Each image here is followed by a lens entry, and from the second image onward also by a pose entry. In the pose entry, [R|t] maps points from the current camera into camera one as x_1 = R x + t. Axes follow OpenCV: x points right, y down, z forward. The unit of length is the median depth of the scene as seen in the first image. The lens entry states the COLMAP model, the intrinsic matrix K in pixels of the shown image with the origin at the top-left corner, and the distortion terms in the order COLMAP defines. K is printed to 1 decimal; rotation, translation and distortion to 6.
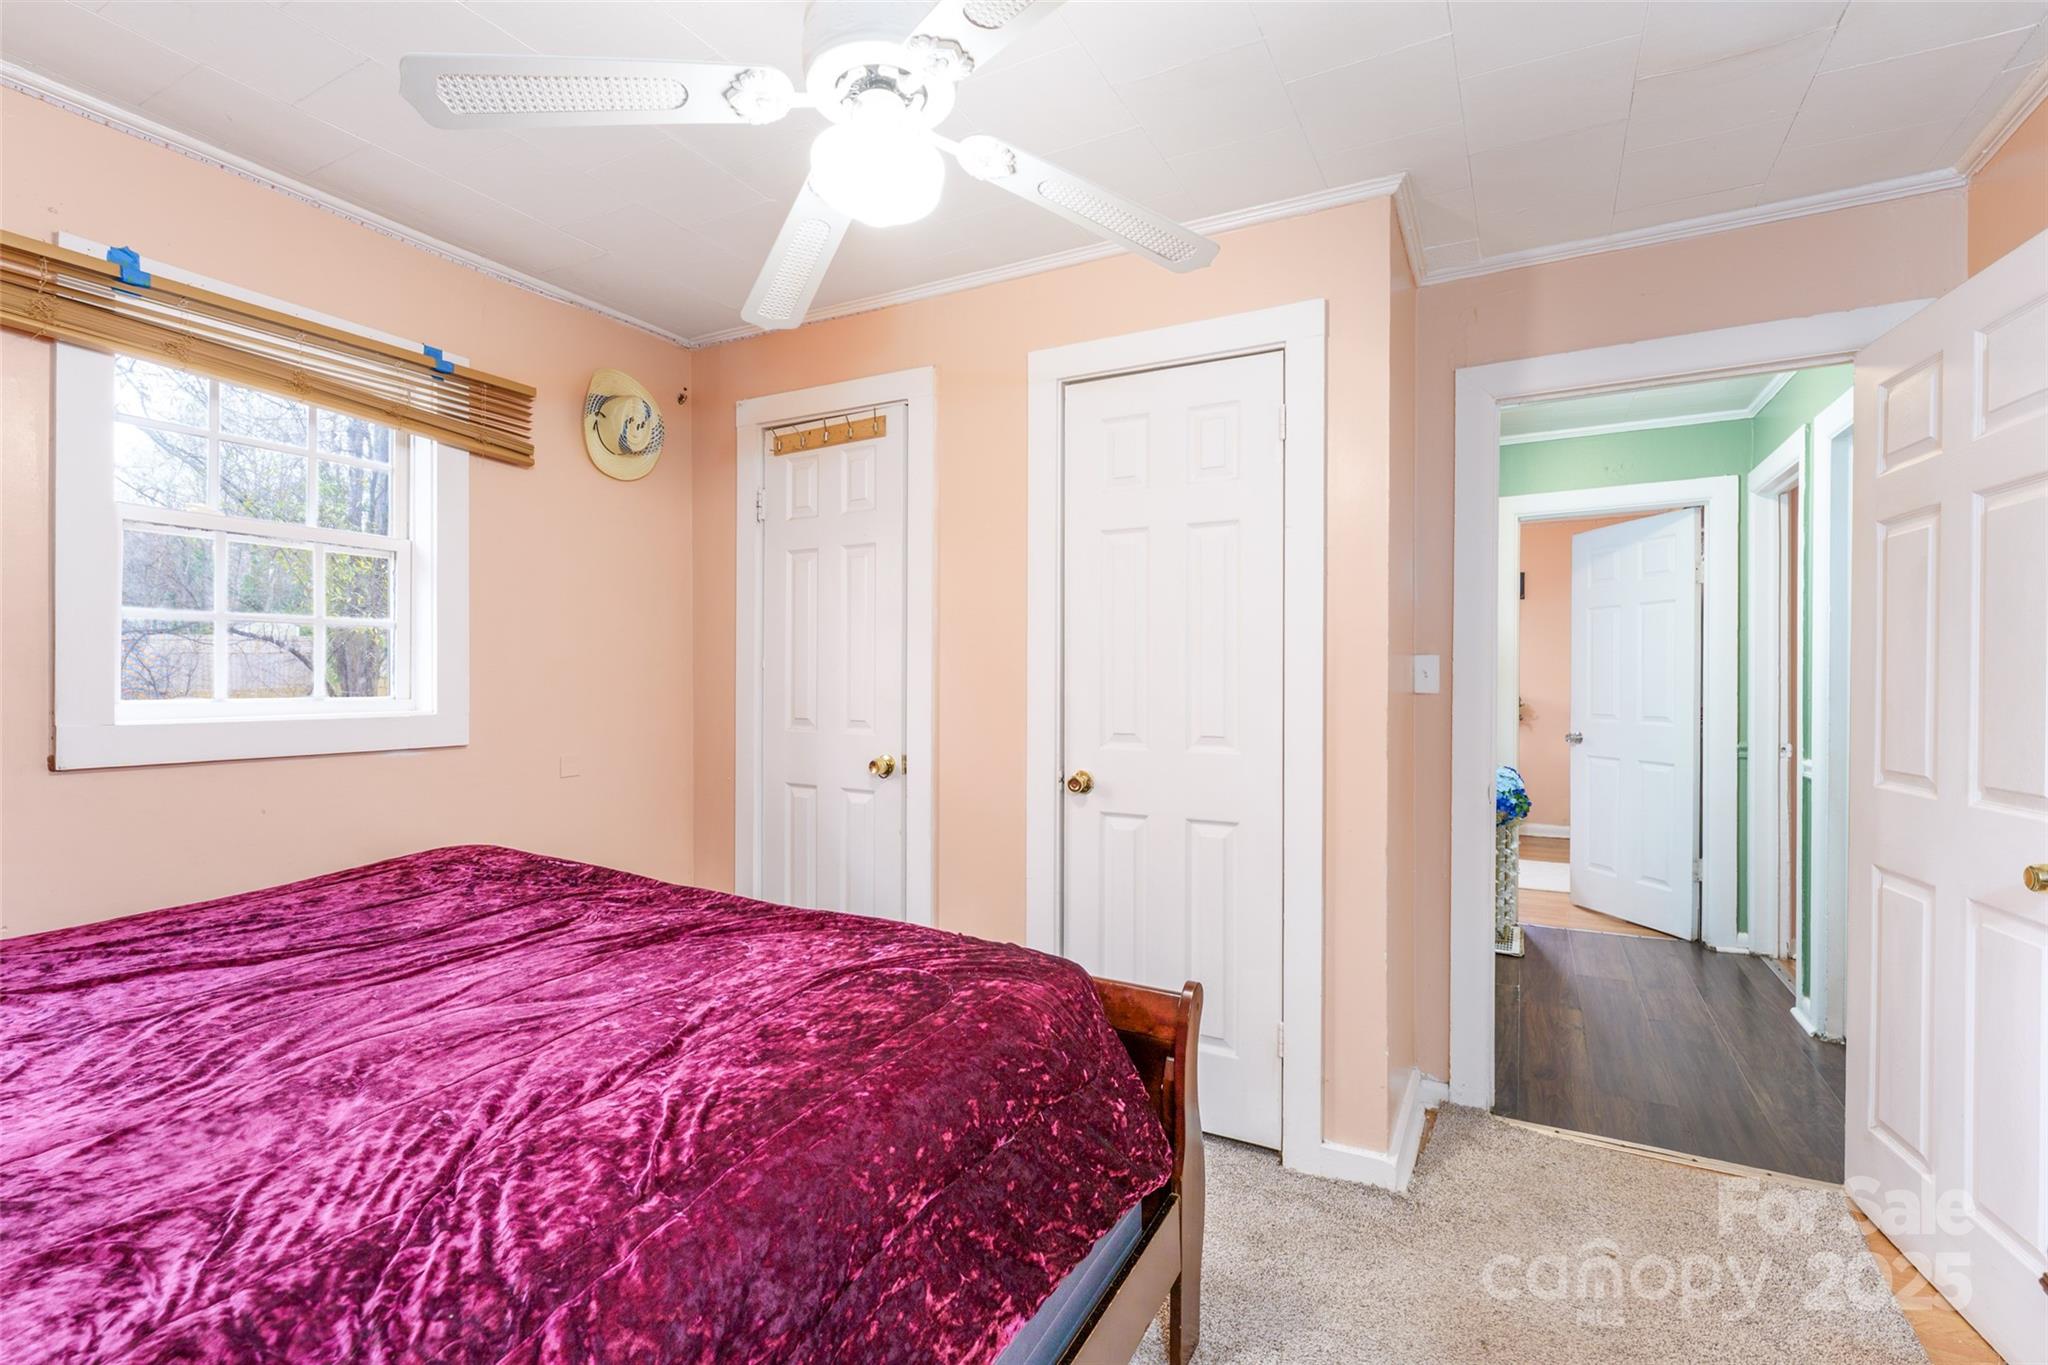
lens RADIAL K [[934.2, 0, 1023.8], [0, 934.2, 677.6], [0, 0, 1]] dist [-0.004886, -0.000724]
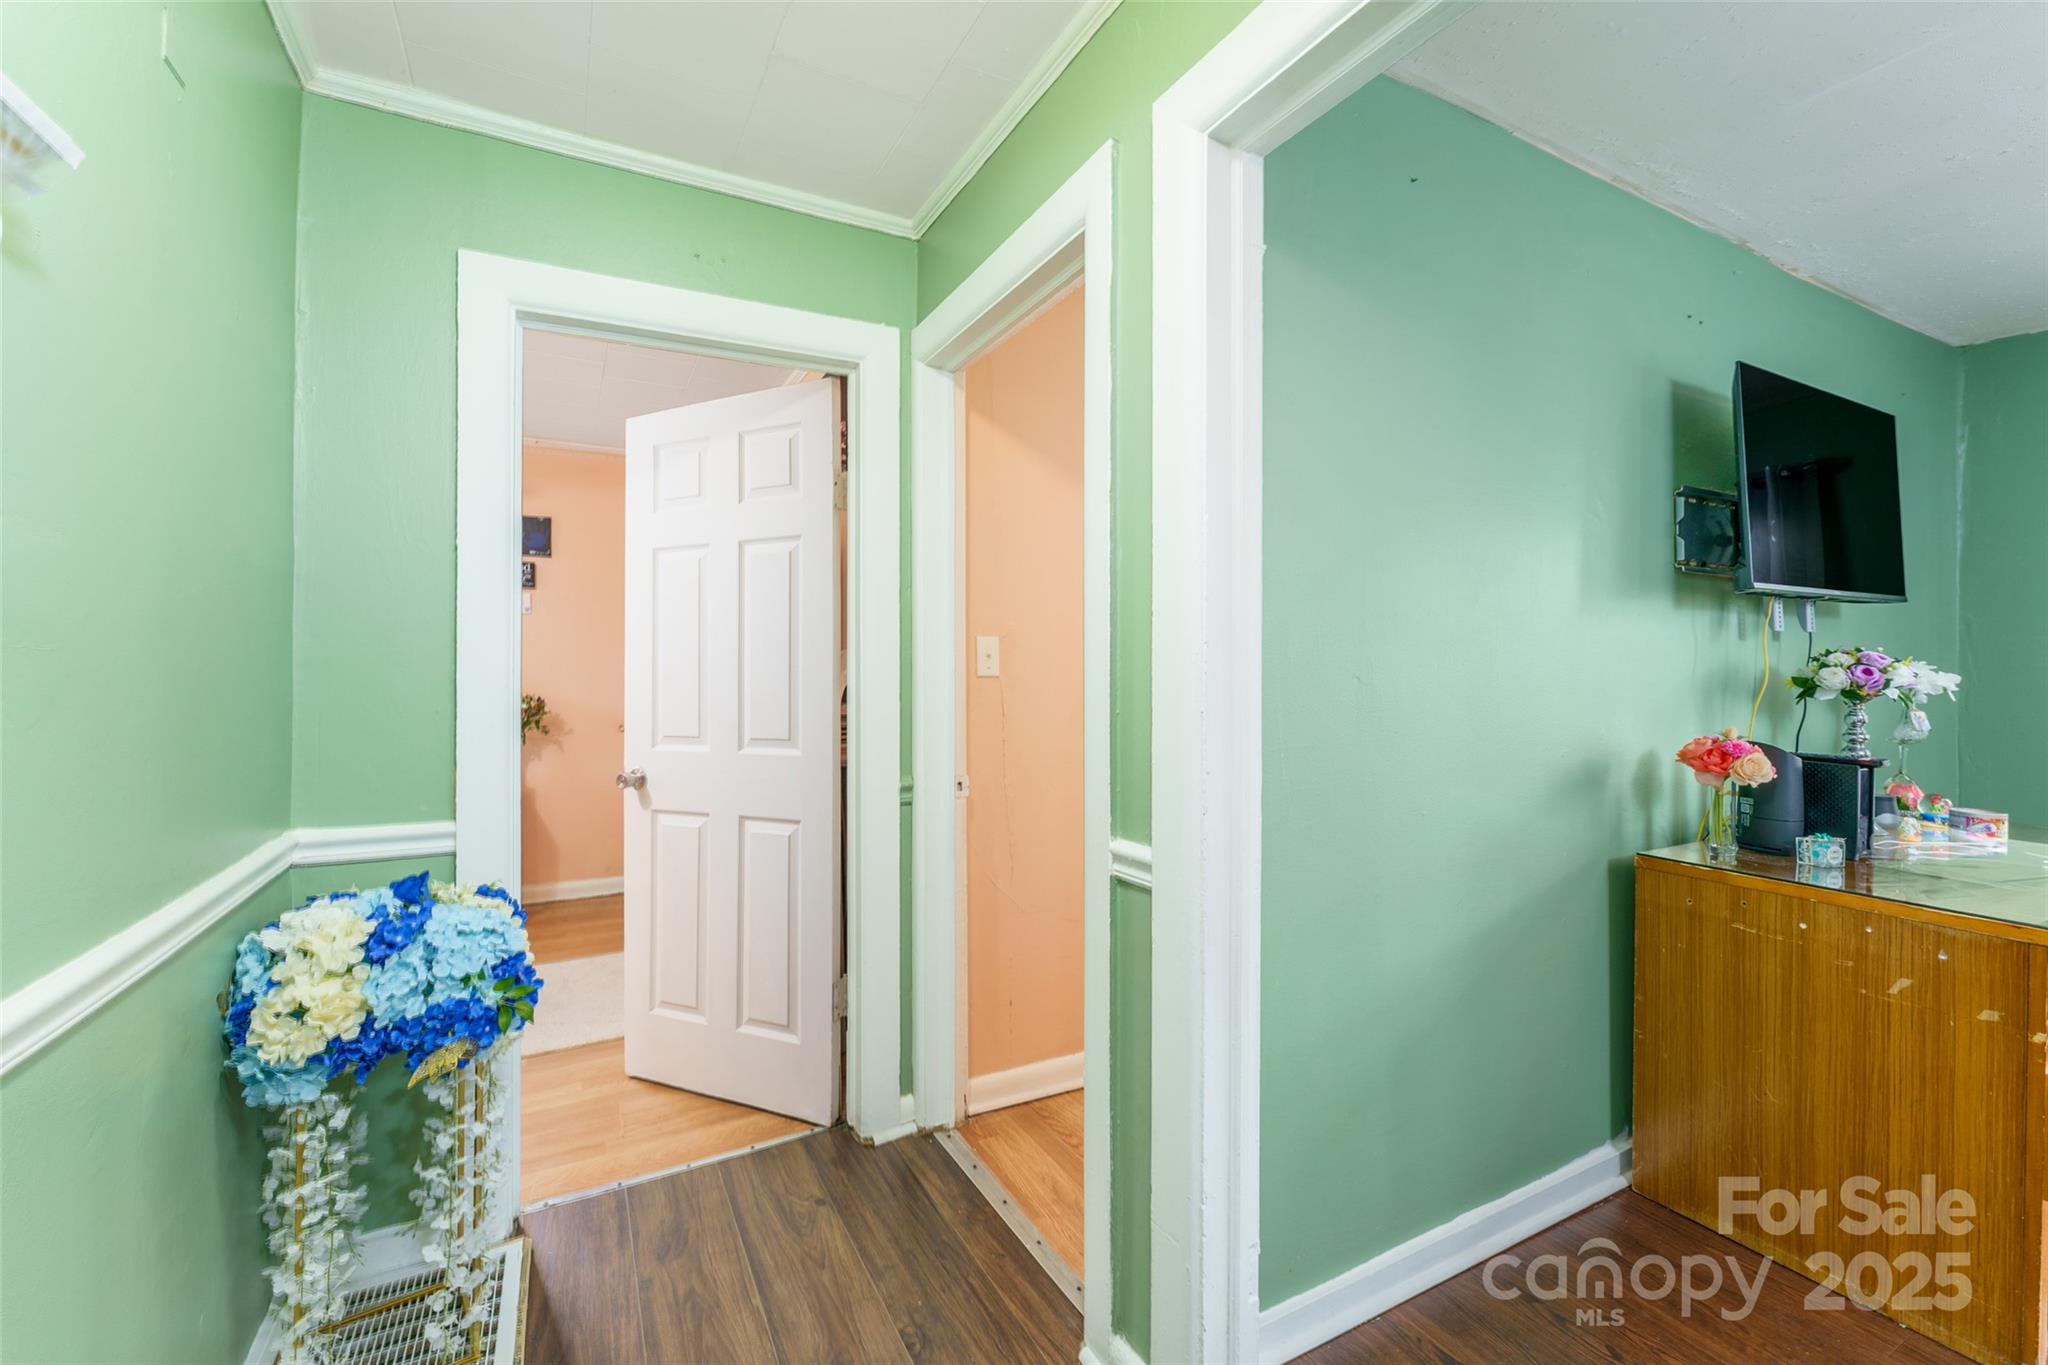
lens RADIAL K [[867.8, 0, 1026.4], [0, 867.8, 666.9], [0, 0, 1]] dist [0.003839, 0.000108]
pose [[0.563507, 0.000597, 0.826111, 0.210874], [-0.001195, 0.999999, 0.000092, -0.000434], [-0.826110, -0.001039, 0.563508, 0.369306]]
